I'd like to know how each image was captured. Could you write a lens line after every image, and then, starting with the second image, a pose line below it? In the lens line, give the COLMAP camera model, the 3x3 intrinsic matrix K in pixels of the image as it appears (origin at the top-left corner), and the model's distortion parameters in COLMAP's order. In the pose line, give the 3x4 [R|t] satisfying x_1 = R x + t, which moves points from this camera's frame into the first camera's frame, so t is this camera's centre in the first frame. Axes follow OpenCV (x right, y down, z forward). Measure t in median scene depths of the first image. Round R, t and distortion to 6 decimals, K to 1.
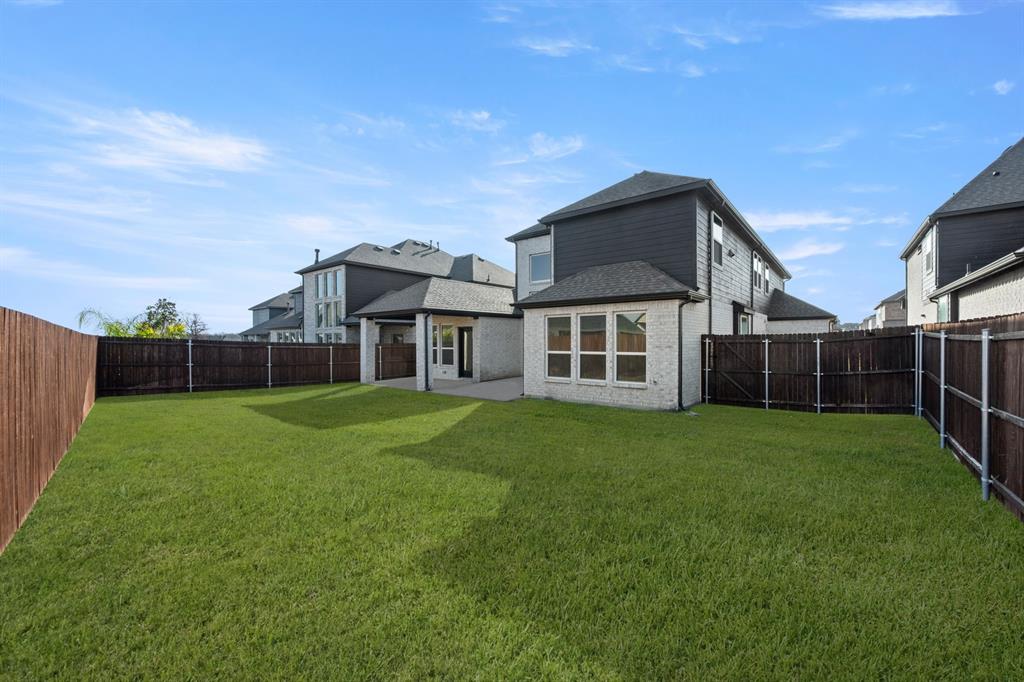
lens RADIAL K [[402.9, 0, 514.1], [0, 402.9, 339.0], [0, 0, 1]] dist [0.000721, 0.000185]
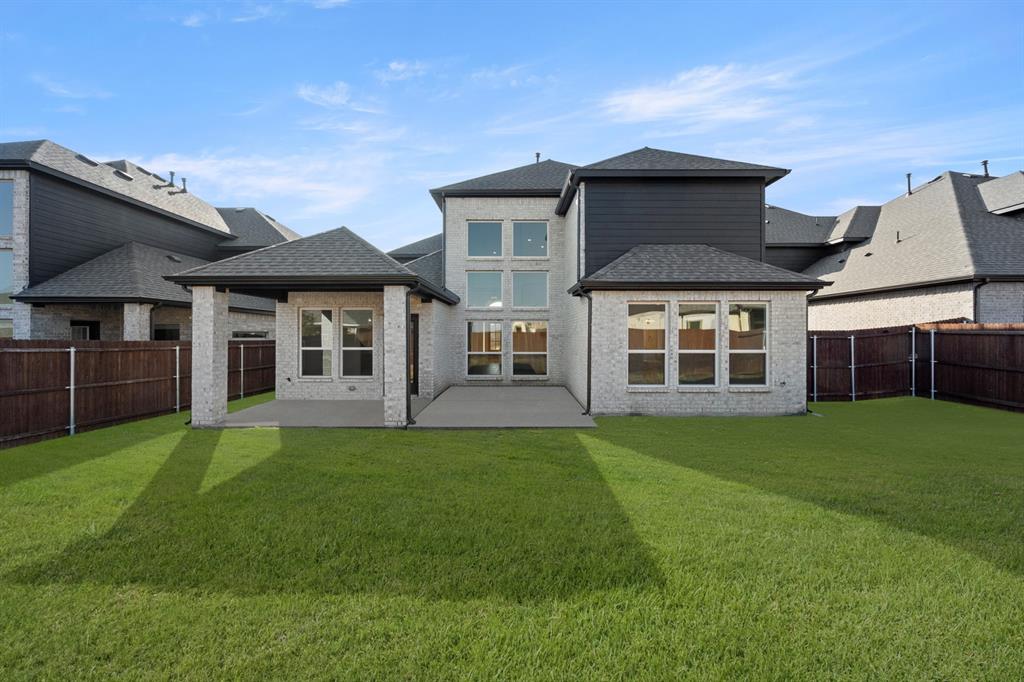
lens RADIAL K [[402.9, 0, 514.1], [0, 402.9, 339.0], [0, 0, 1]] dist [0.000721, 0.000185]
pose [[0.783761, -0.002735, 0.621057, -0.528973], [-0.005592, 0.999919, 0.011460, 0.002454], [-0.621038, -0.012455, 0.783682, 0.546731]]
